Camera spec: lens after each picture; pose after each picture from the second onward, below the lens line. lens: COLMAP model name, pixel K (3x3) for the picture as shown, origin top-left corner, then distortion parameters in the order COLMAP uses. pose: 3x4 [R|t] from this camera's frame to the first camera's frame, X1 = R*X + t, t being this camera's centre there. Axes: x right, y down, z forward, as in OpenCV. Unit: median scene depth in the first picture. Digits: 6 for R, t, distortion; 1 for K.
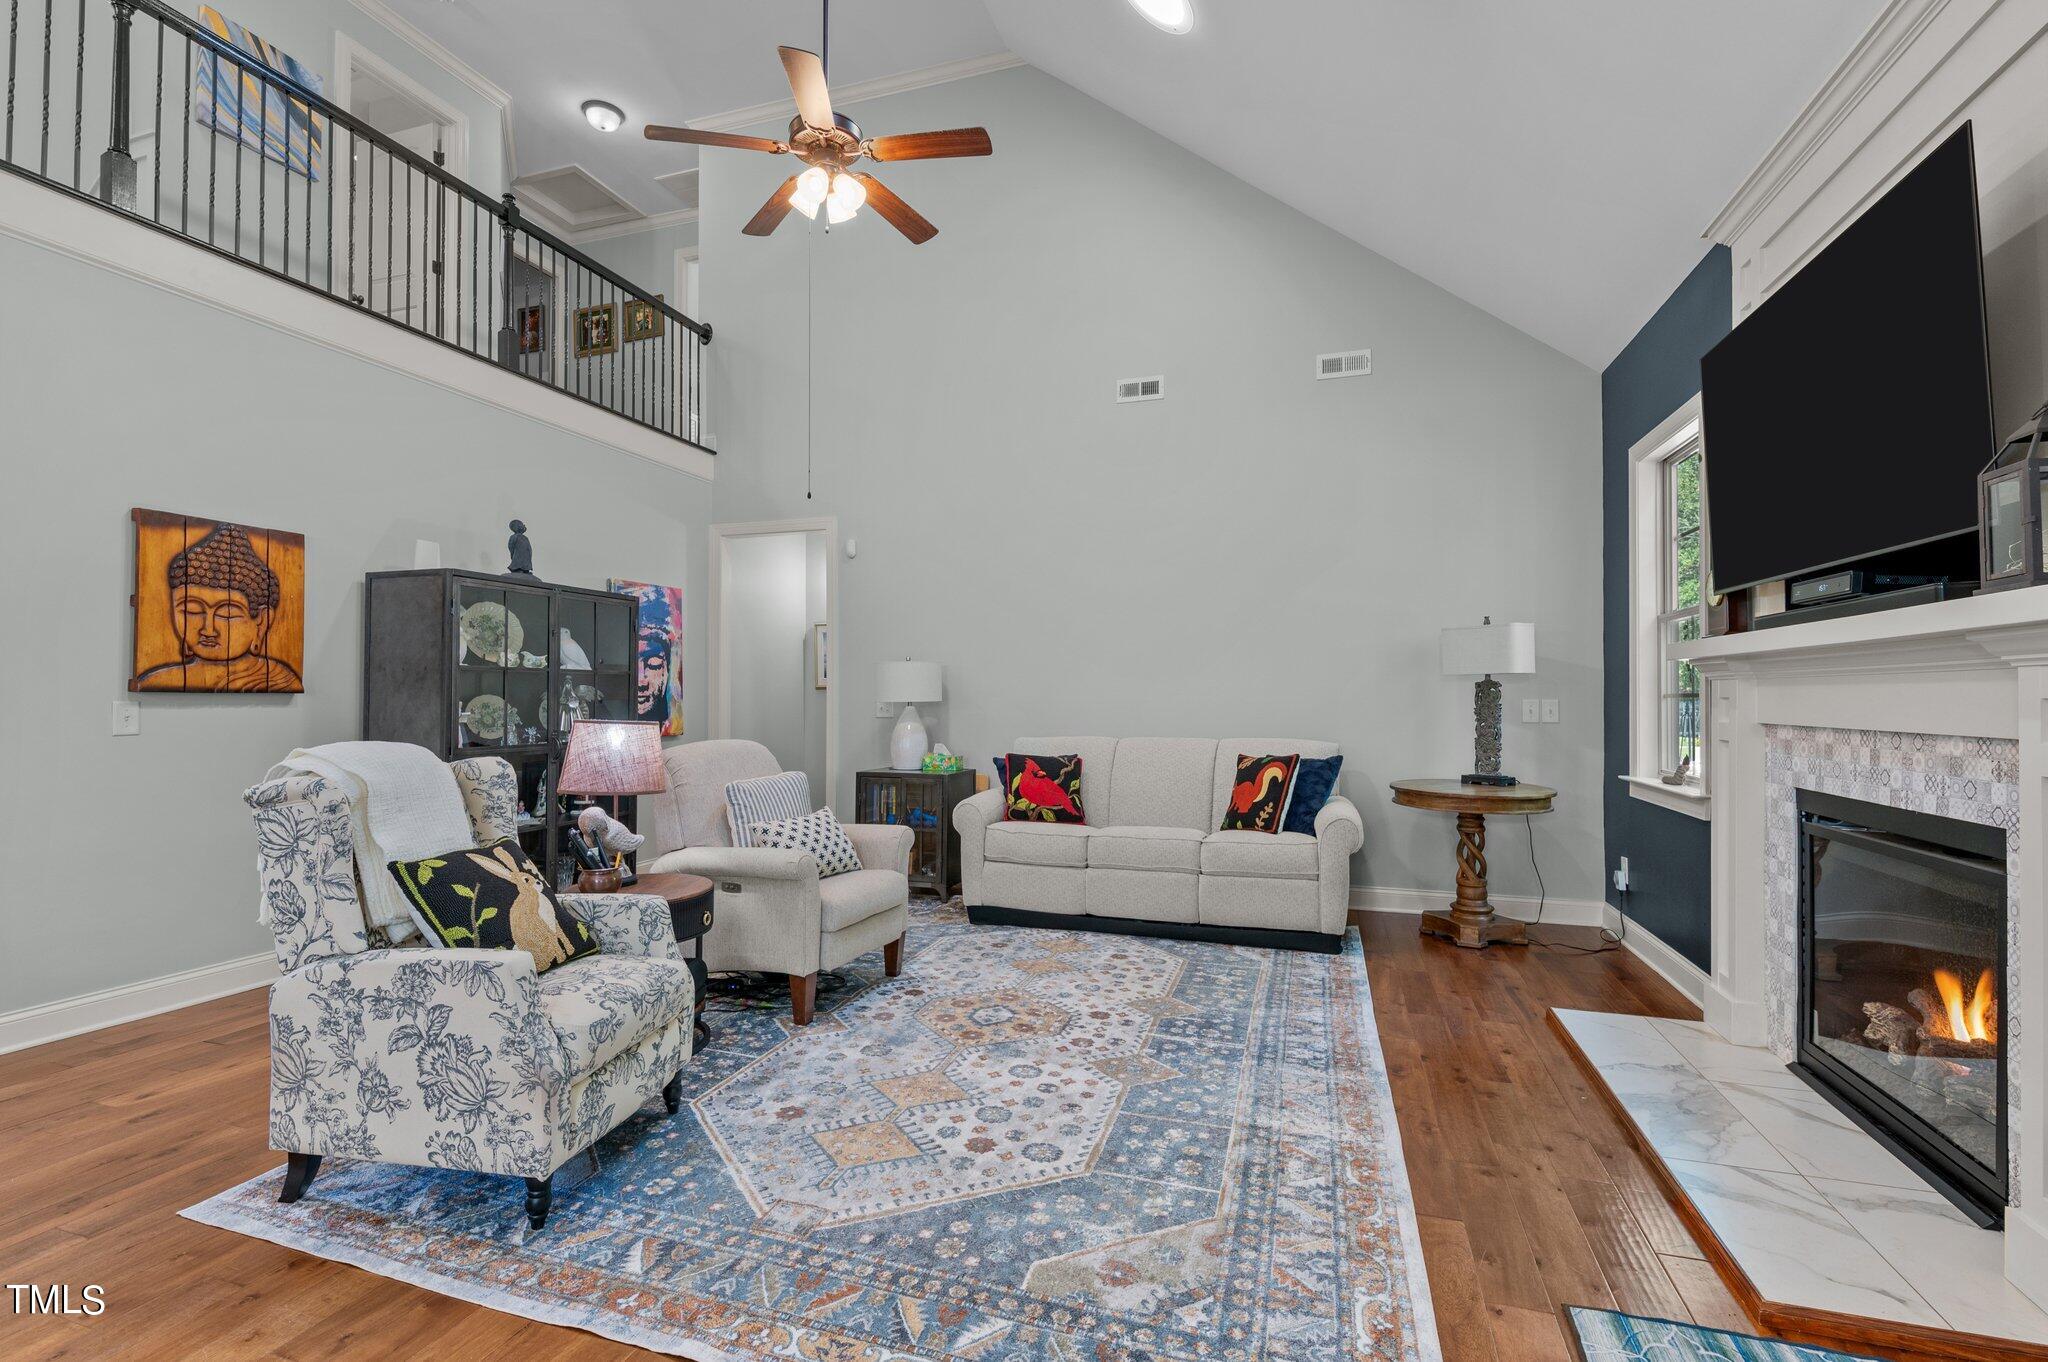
lens RADIAL K [[917.3, 0, 1014.5], [0, 917.3, 682.1], [0, 0, 1]] dist [0.020052, -0.012929]
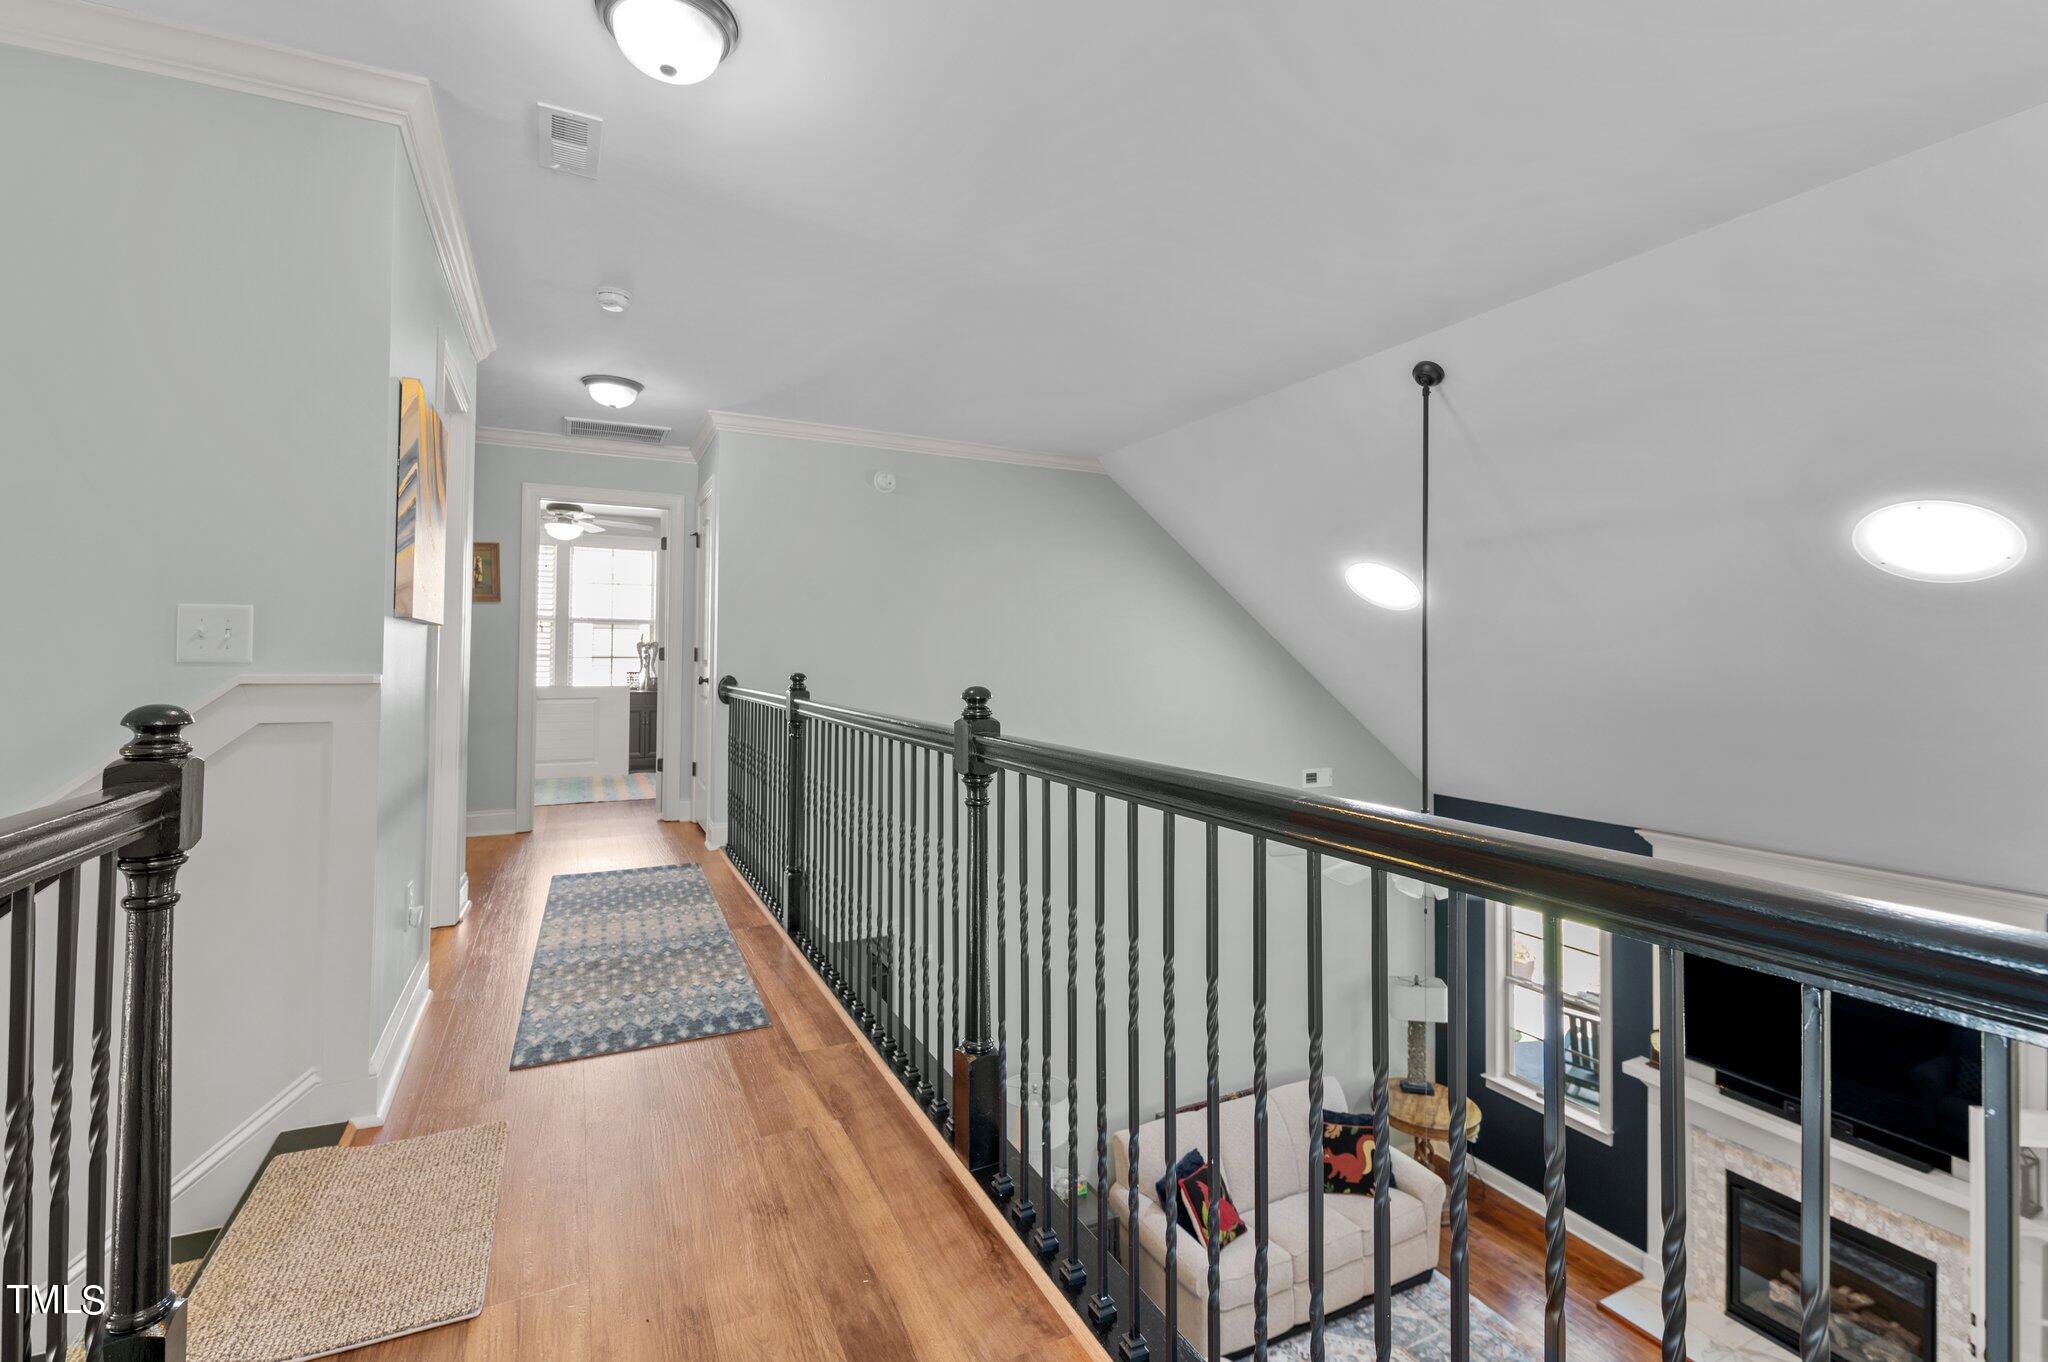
lens RADIAL K [[895.5, 0, 993.6], [0, 895.5, 628.1], [0, 0, 1]] dist [0.001867, -0.005589]
pose [[0.721533, 0.025277, 0.691918, -1.451919], [-0.017627, 0.999680, -0.018139, -0.873328], [-0.692155, 0.000892, 0.721748, 0.641576]]
